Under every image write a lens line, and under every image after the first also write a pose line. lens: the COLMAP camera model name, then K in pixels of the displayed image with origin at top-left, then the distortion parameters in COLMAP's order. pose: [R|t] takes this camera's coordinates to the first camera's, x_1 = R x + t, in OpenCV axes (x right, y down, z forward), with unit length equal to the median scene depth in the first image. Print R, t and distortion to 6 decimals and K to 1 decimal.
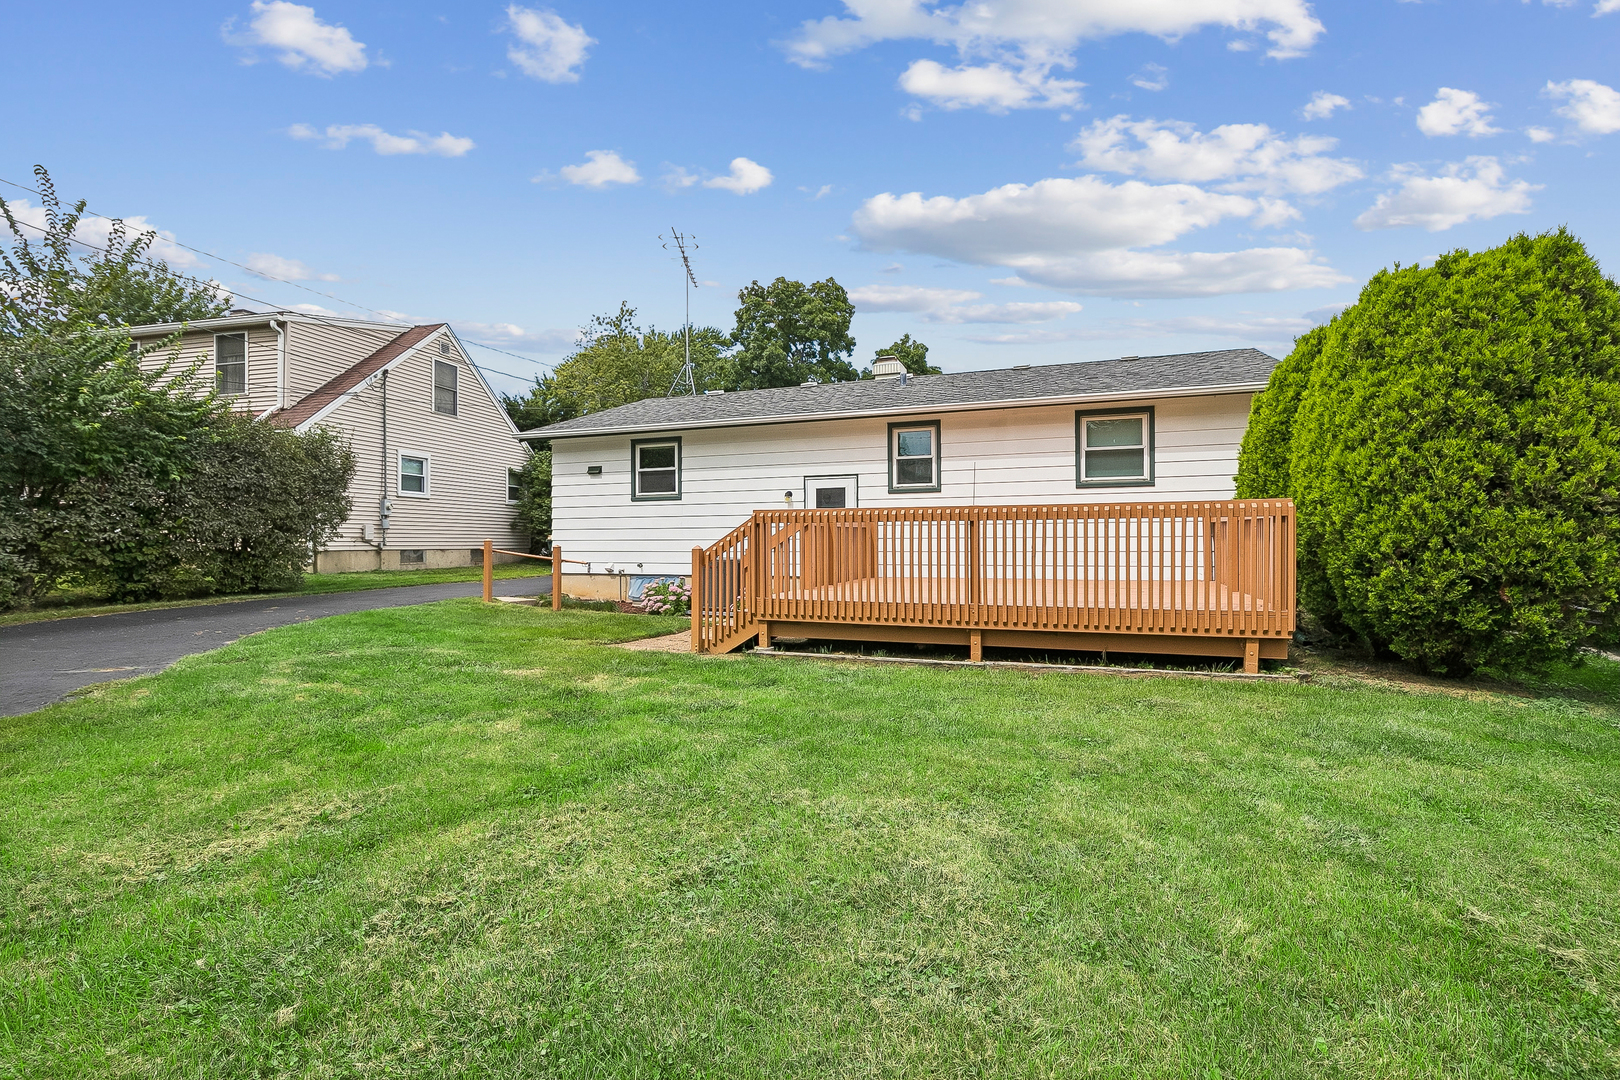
lens RADIAL K [[754.3, 0, 816.8], [0, 754.3, 542.1], [0, 0, 1]] dist [-0.002155, -0.000078]
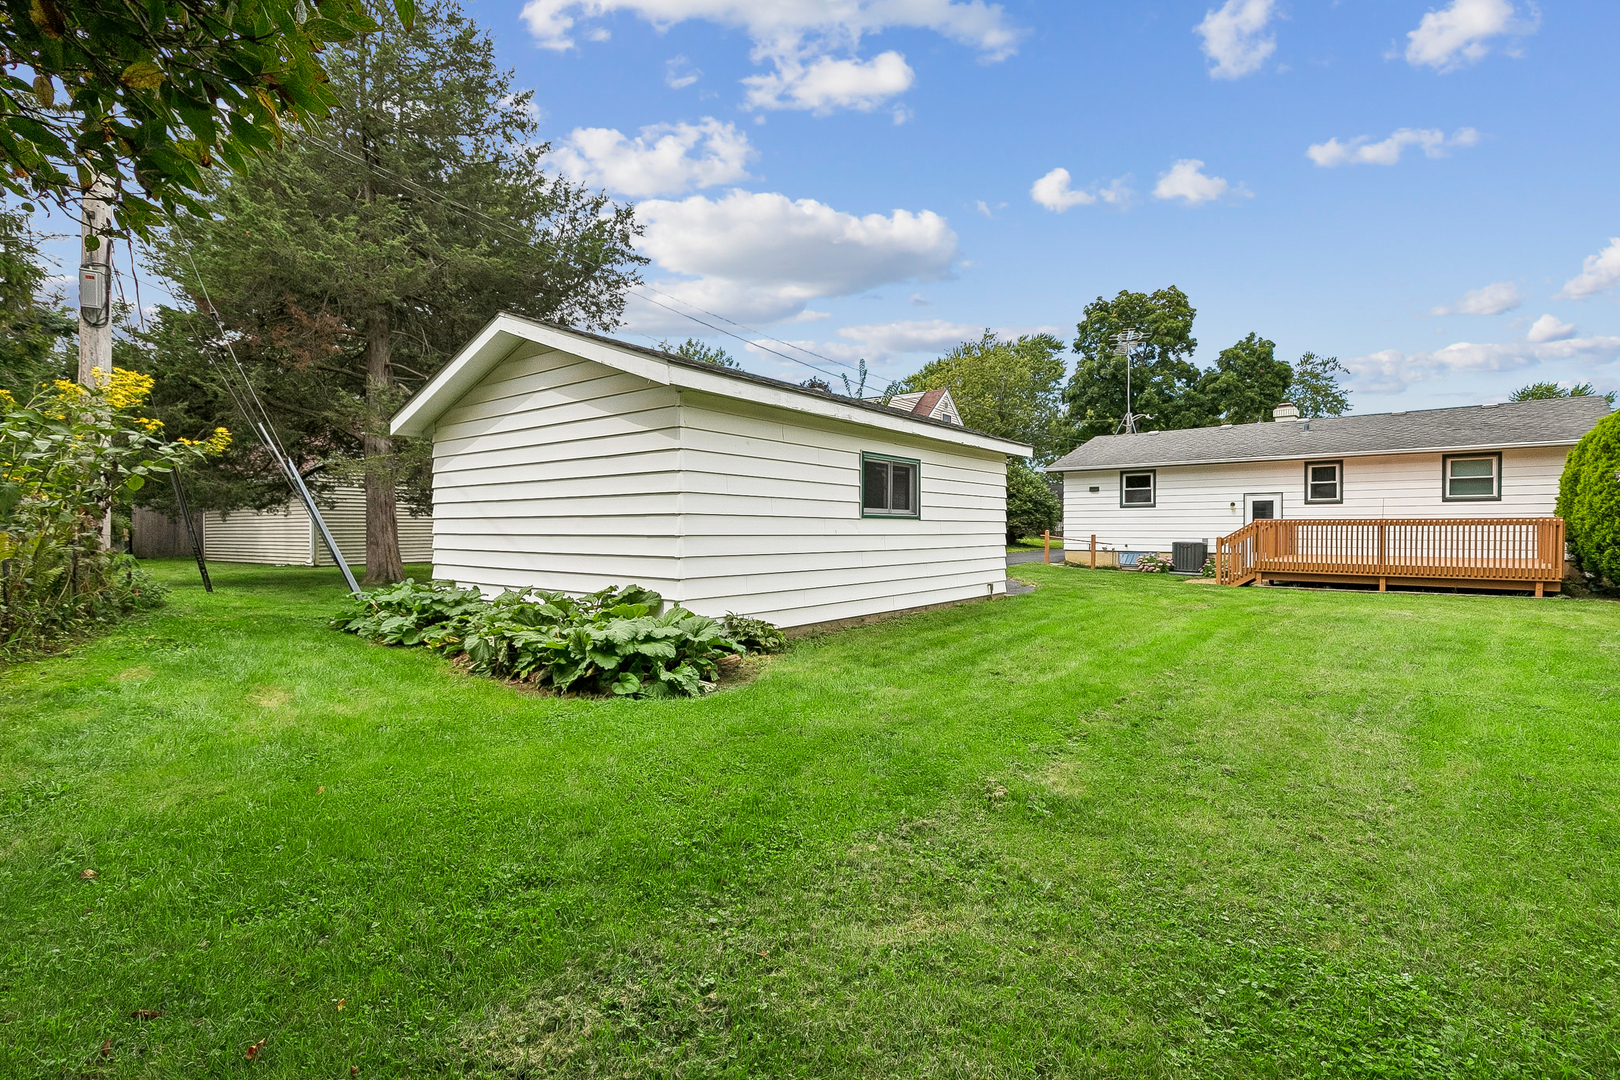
lens RADIAL K [[754.3, 0, 815.5], [0, 754.3, 537.4], [0, 0, 1]] dist [-0.002155, -0.000078]
pose [[0.933696, 0.006923, -0.358000, -0.279905], [-0.000782, 0.999850, 0.017296, -0.016631], [0.358066, -0.015869, 0.933561, -0.832958]]
